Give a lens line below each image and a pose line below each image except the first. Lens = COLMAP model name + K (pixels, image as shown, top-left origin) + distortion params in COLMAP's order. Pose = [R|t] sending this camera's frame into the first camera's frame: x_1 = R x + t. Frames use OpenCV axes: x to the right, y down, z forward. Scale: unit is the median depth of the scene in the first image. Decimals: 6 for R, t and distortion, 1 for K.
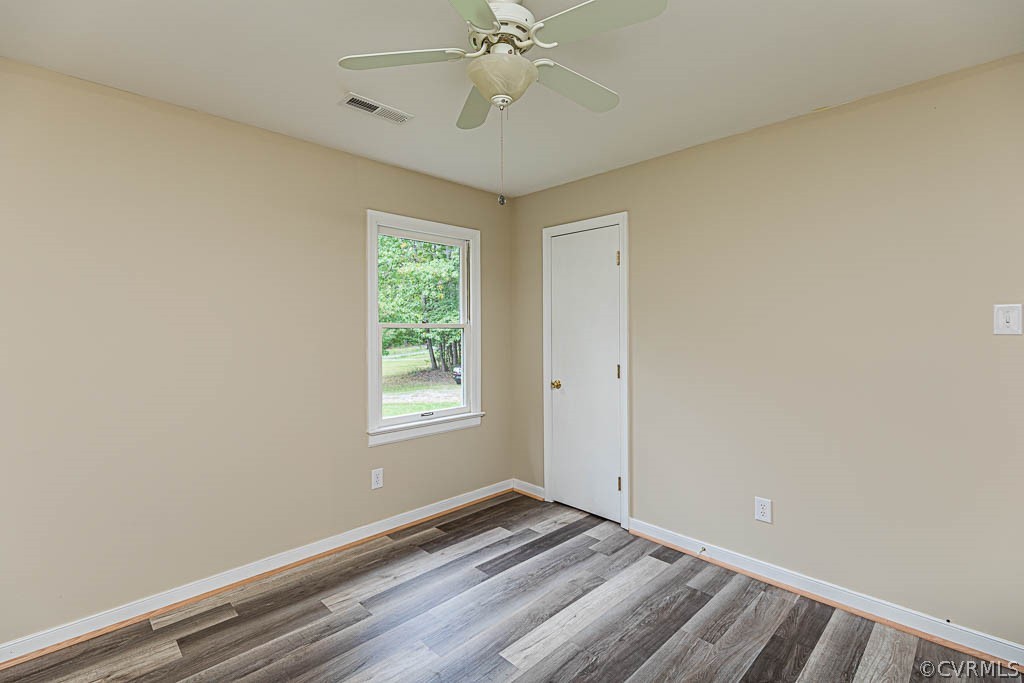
lens RADIAL K [[460.2, 0, 512.9], [0, 460.2, 333.0], [0, 0, 1]] dist [0.008731, -0.001852]
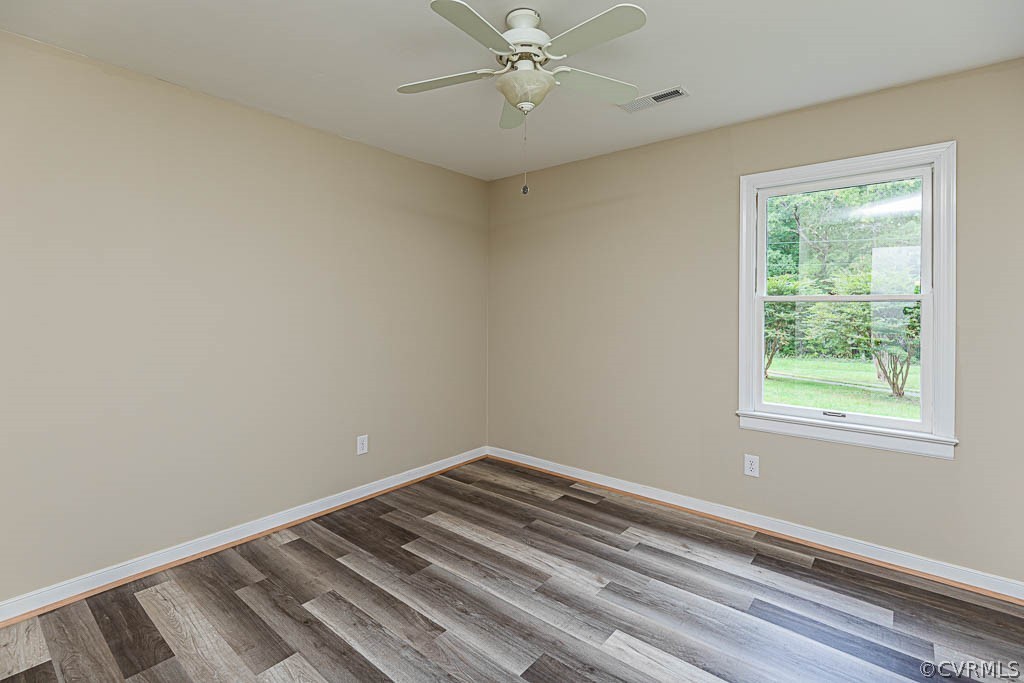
lens RADIAL K [[460.2, 0, 494.7], [0, 460.2, 307.2], [0, 0, 1]] dist [0.008731, -0.001852]
pose [[0.084602, -0.005303, -0.996401, 0.649618], [-0.006064, 0.999965, -0.005837, 0.007110], [0.996396, 0.006536, 0.084567, 0.450554]]
